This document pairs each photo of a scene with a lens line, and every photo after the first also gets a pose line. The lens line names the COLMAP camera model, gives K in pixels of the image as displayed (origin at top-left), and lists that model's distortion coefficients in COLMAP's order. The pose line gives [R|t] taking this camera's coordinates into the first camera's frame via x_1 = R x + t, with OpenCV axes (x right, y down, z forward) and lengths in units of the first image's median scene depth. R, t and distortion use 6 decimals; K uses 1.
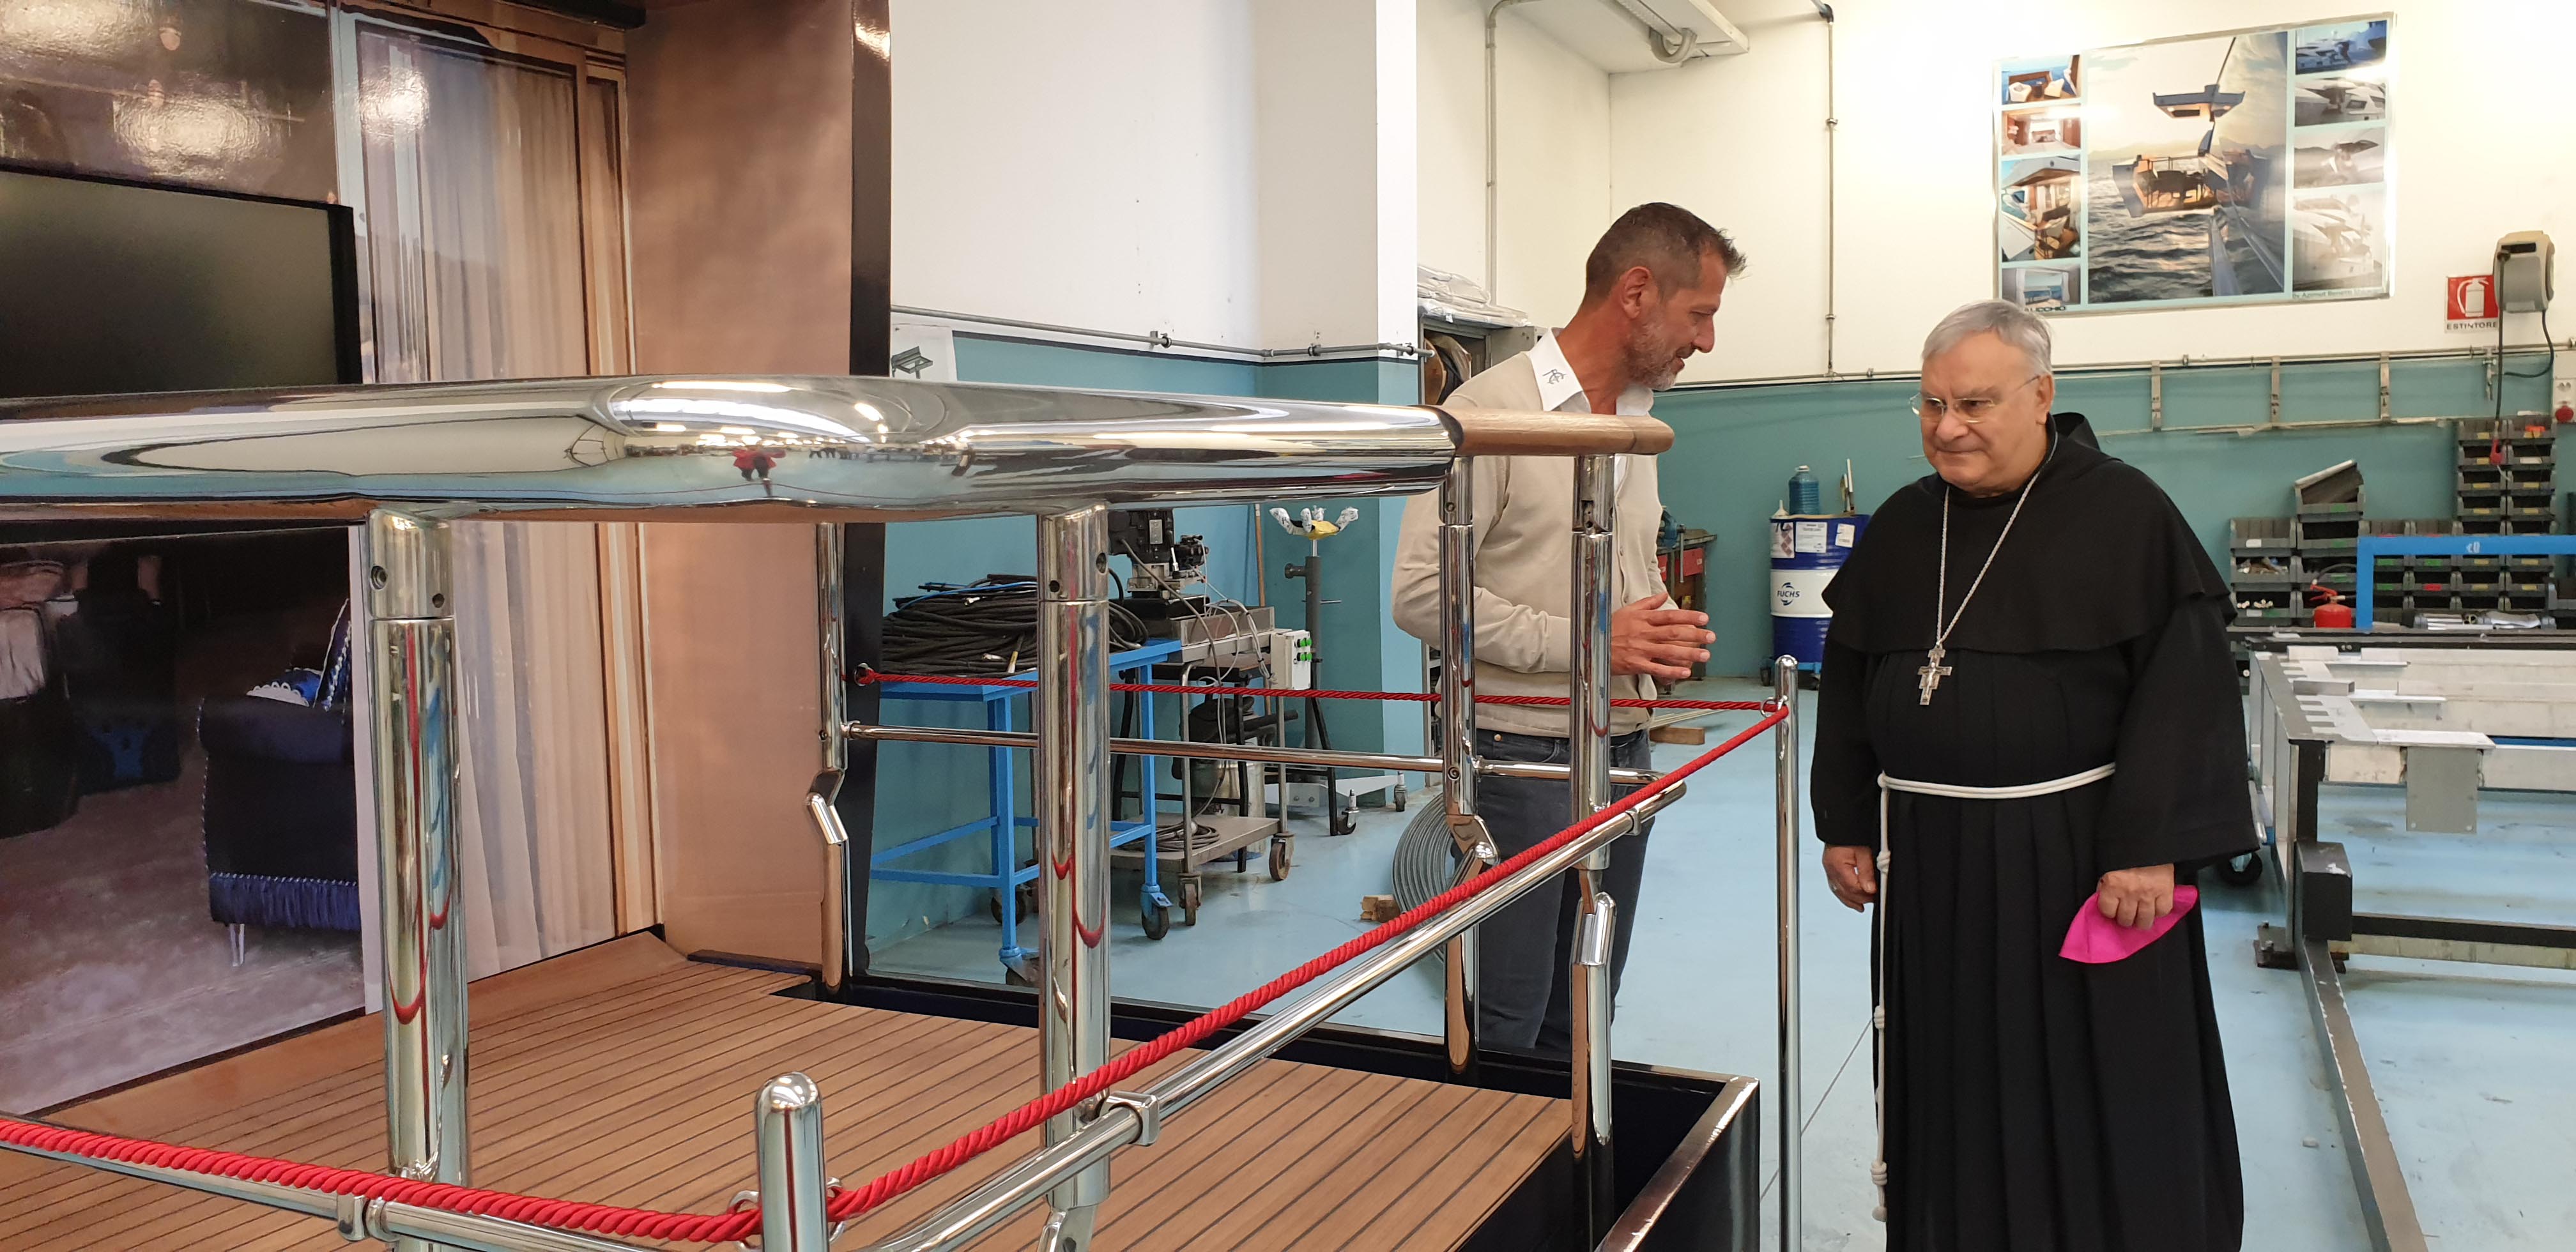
lens RADIAL K [[2063.5, 0, 1285.3], [0, 2063.5, 622.3], [0, 0, 1]] dist [0.003716, 0.008450]
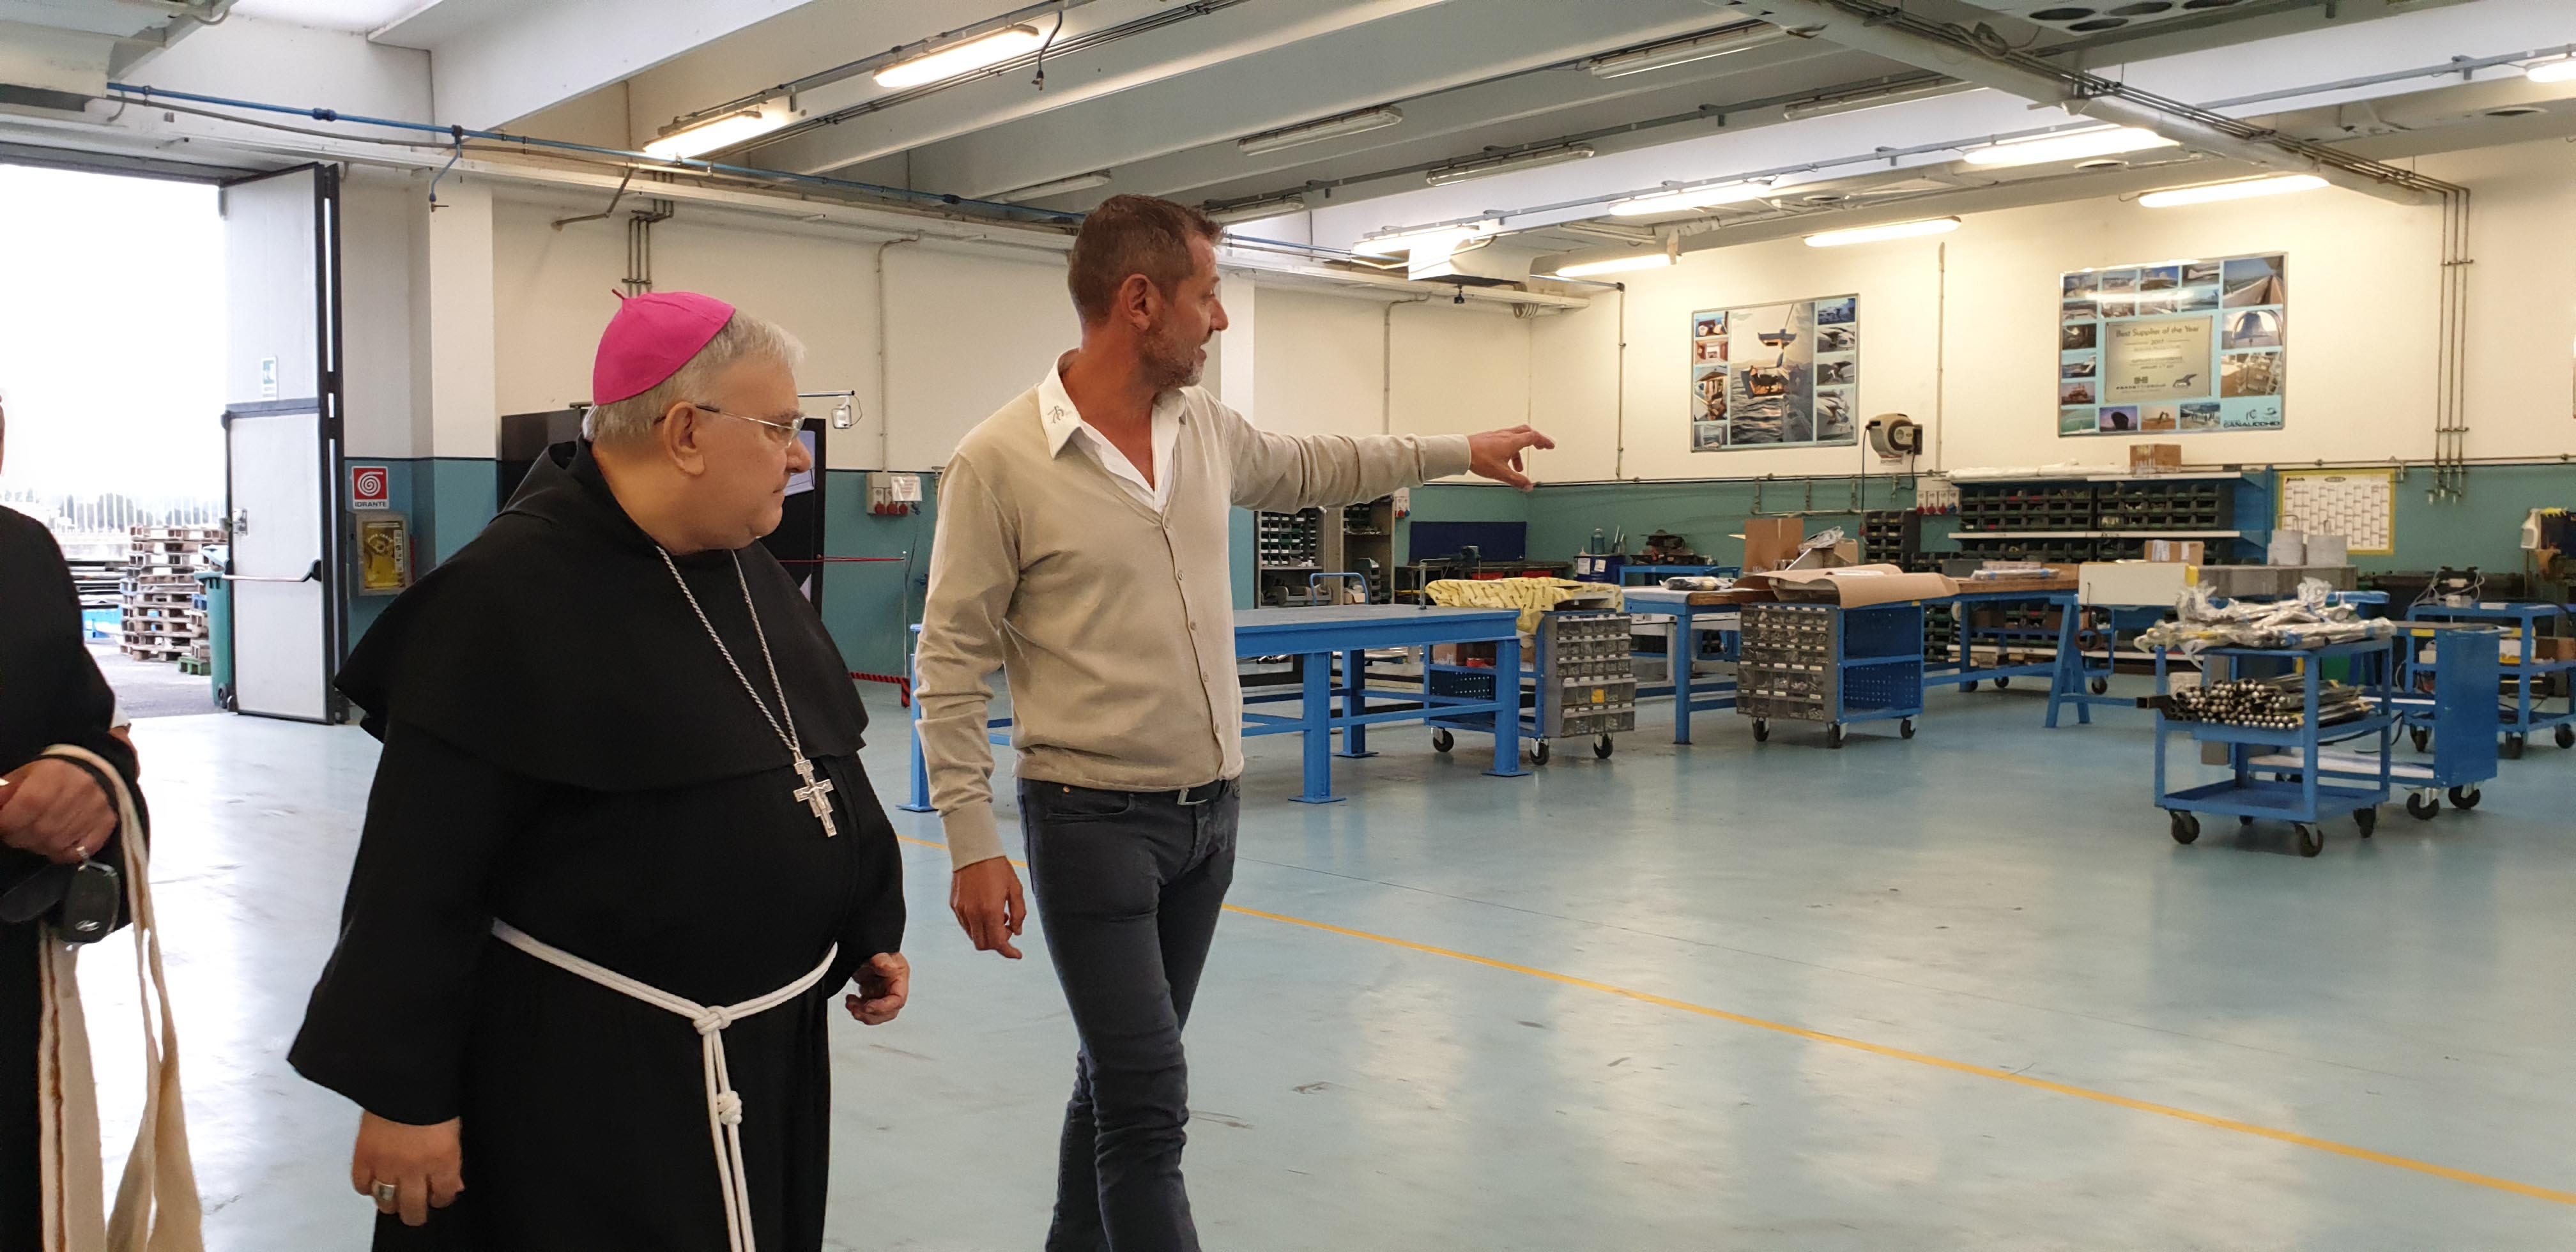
lens RADIAL K [[2063.5, 0, 1291.6], [0, 2063.5, 625.2], [0, 0, 1]] dist [0.003716, 0.008450]
pose [[0.922977, 0.038004, -0.382974, 0.759582], [-0.045100, 0.998937, -0.009563, 0.044168], [0.382203, 0.026098, 0.923710, -0.879127]]
